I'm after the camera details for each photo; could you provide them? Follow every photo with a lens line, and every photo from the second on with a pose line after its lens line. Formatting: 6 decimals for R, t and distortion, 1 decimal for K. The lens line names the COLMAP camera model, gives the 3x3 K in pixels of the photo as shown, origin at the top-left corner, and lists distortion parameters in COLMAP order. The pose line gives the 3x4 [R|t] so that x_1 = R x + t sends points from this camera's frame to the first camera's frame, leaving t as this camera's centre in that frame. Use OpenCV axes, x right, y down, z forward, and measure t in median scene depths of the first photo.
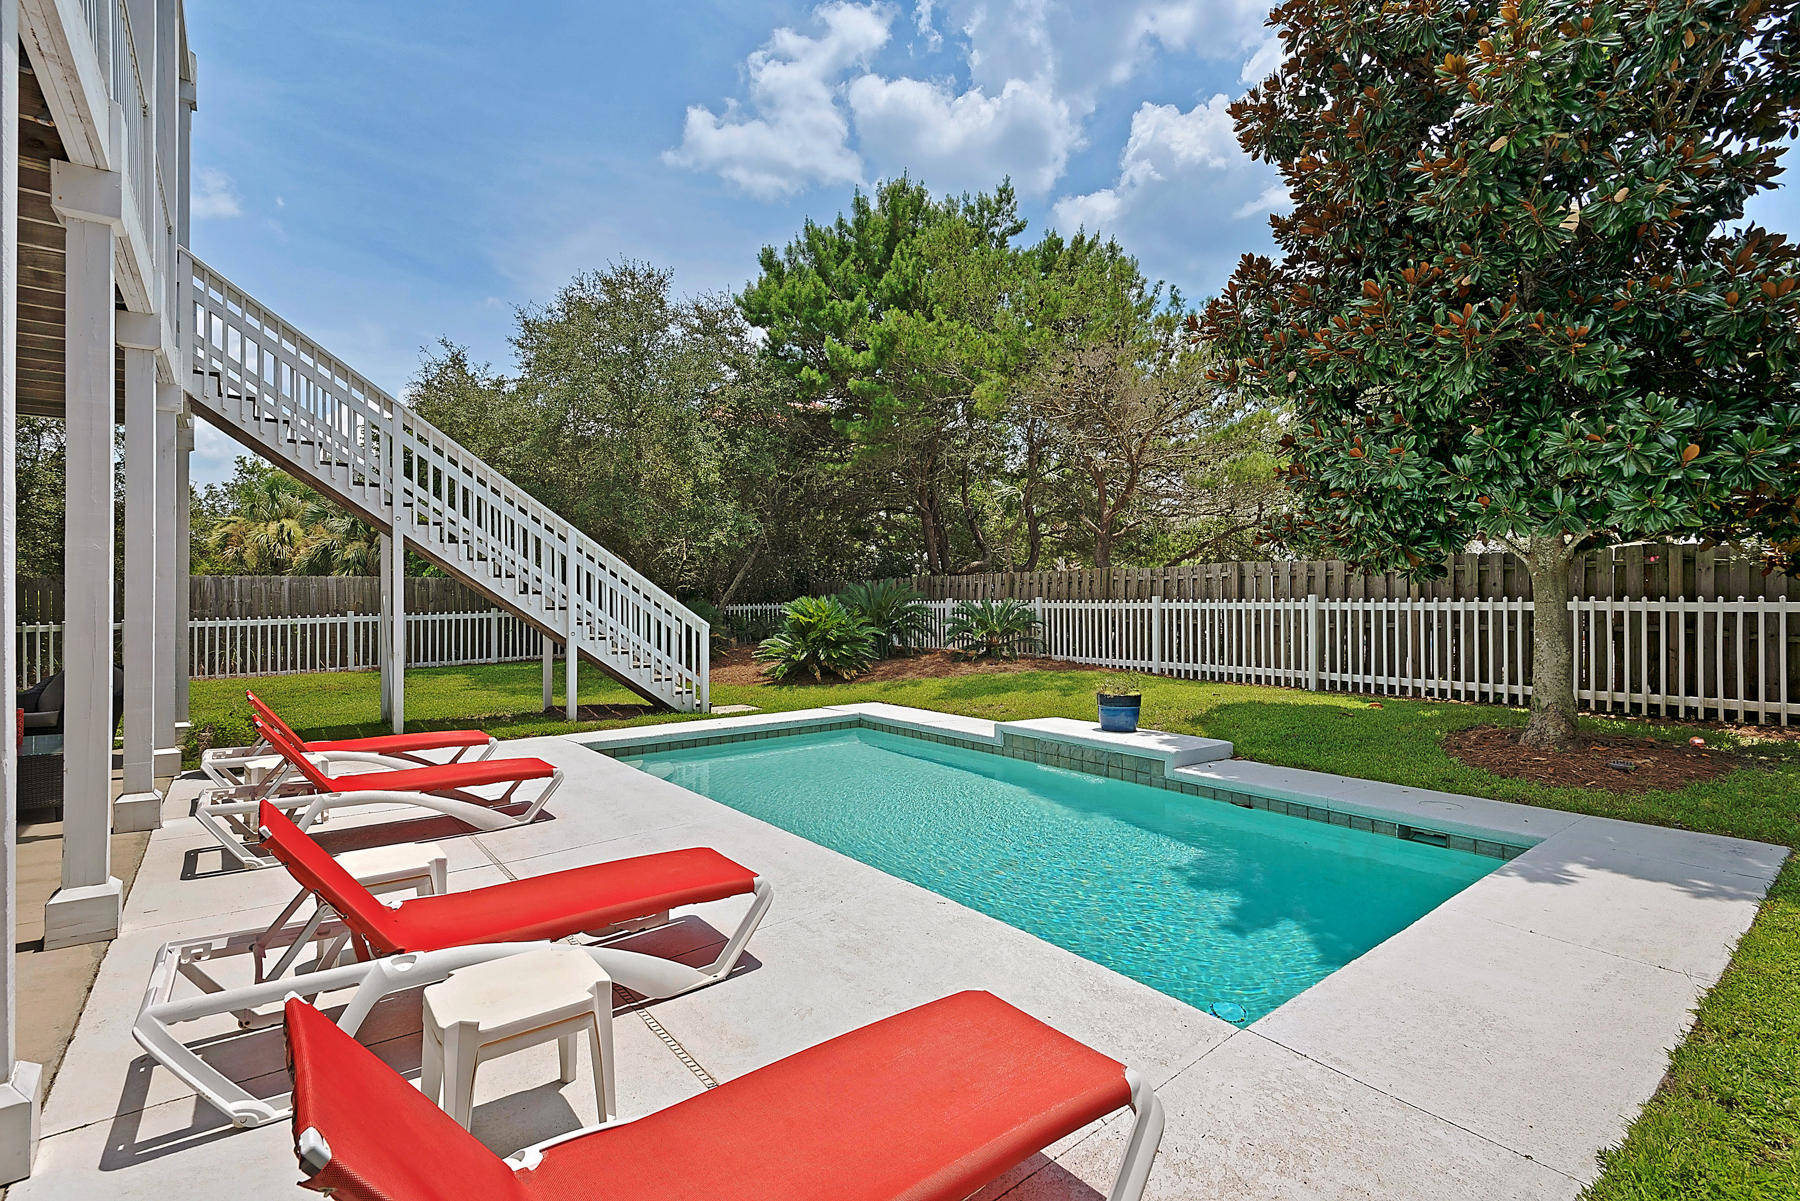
lens RADIAL K [[819.8, 0, 892.2], [0, 819.8, 601.4], [0, 0, 1]] dist [0.015227, -0.007817]
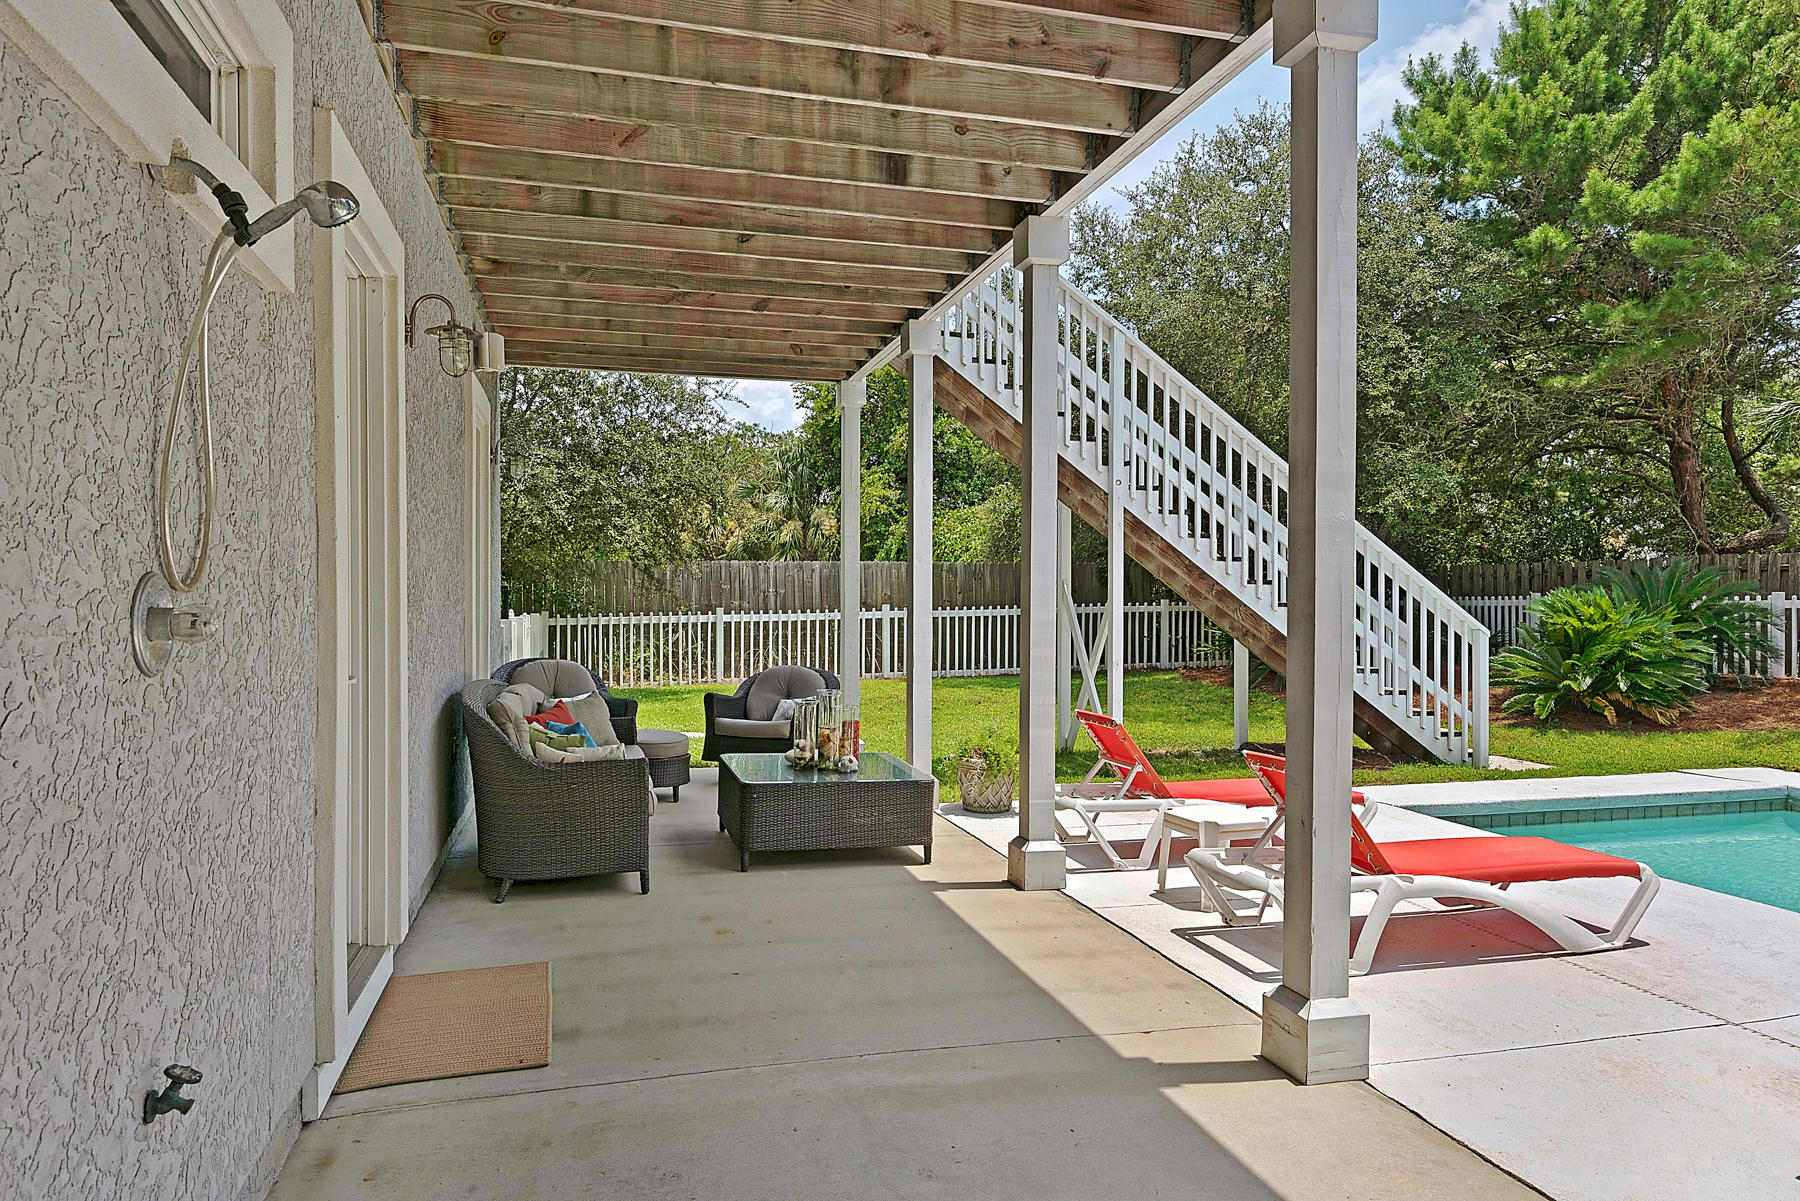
lens RADIAL K [[1129.7, 0, 890.1], [0, 1129.7, 608.0], [0, 0, 1]] dist [0.008008, -0.010953]
pose [[0.909652, 0.011057, -0.415224, -0.193694], [-0.005894, 0.999889, 0.013713, 0.000037], [0.415330, -0.010027, 0.909616, -0.007034]]
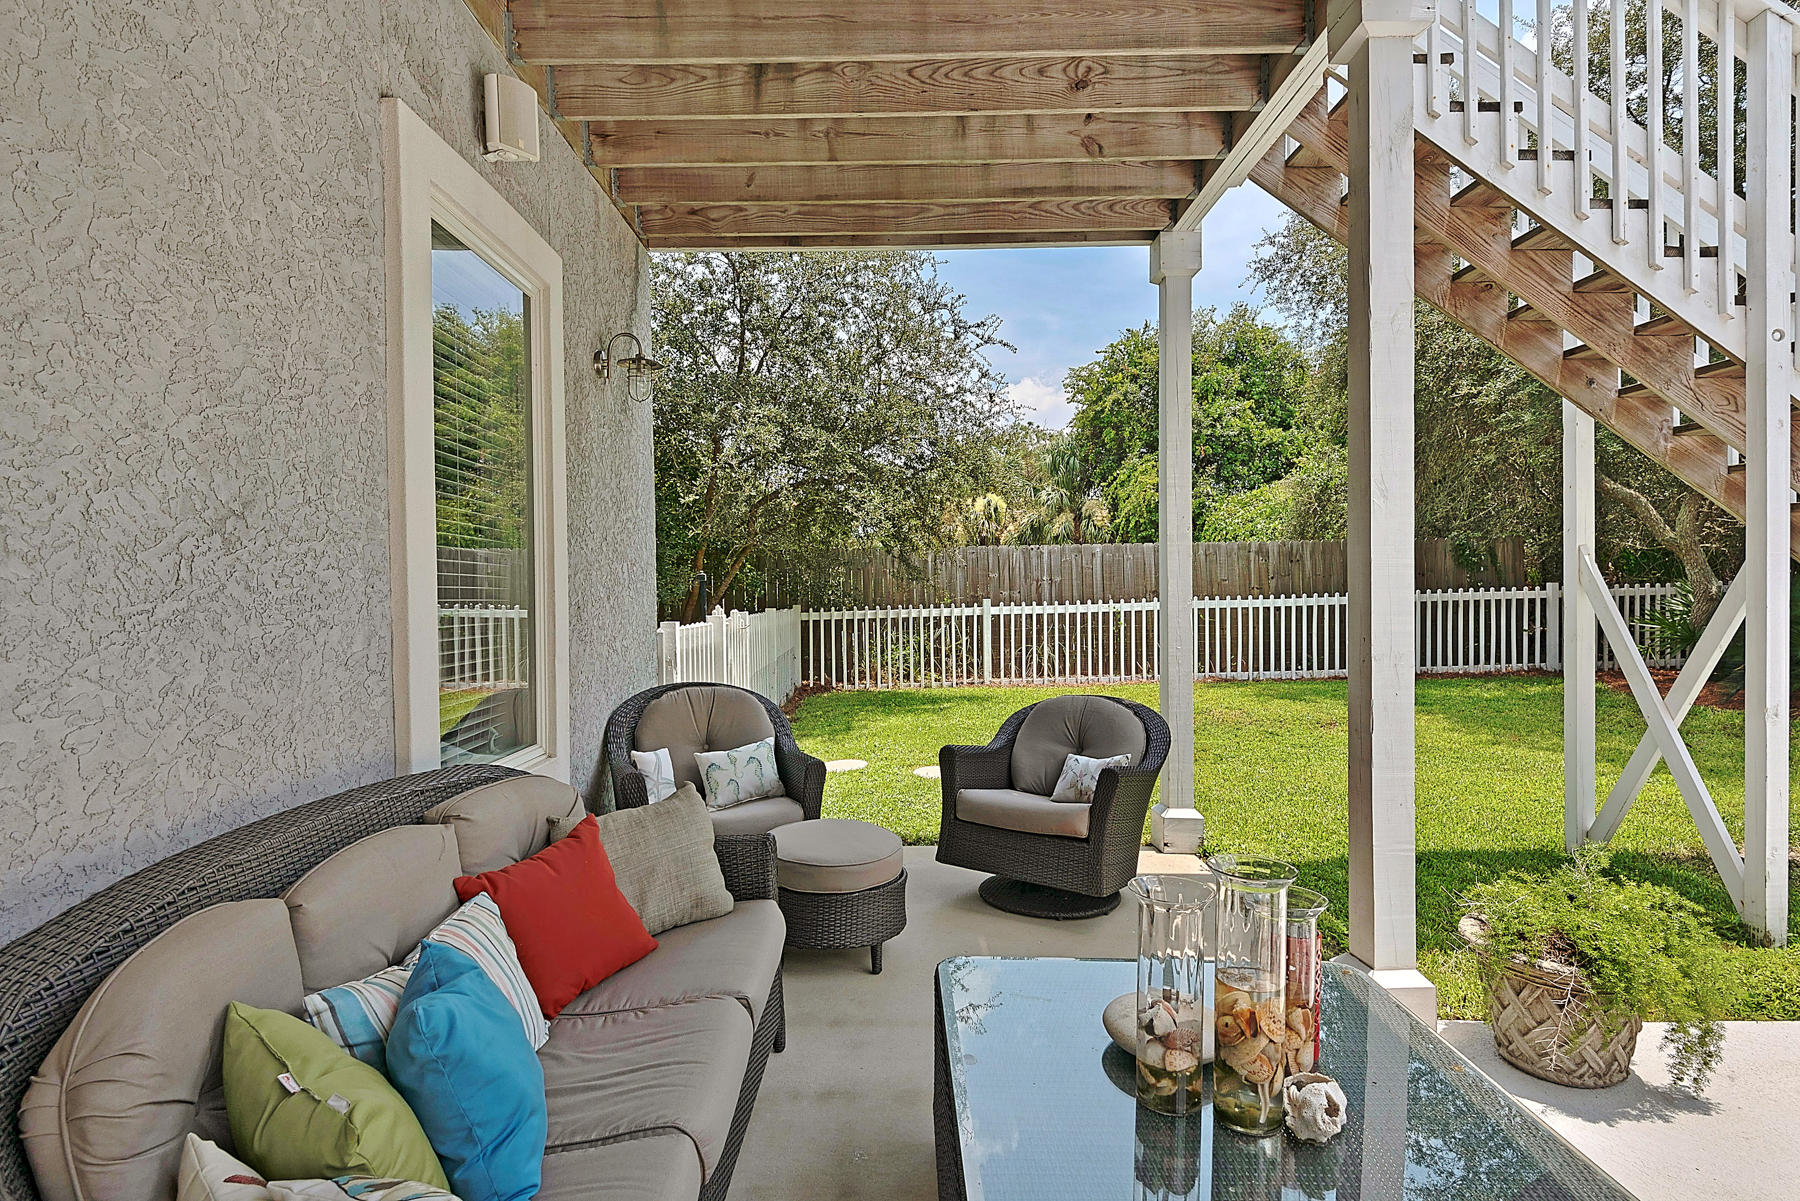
lens RADIAL K [[977.8, 0, 872.2], [0, 977.8, 611.7], [0, 0, 1]] dist [0.015732, -0.002073]
pose [[0.761594, 0.010387, -0.647971, -0.330670], [0.008342, 0.999632, 0.025829, 0.004176], [0.648001, -0.025076, 0.761227, 0.219079]]
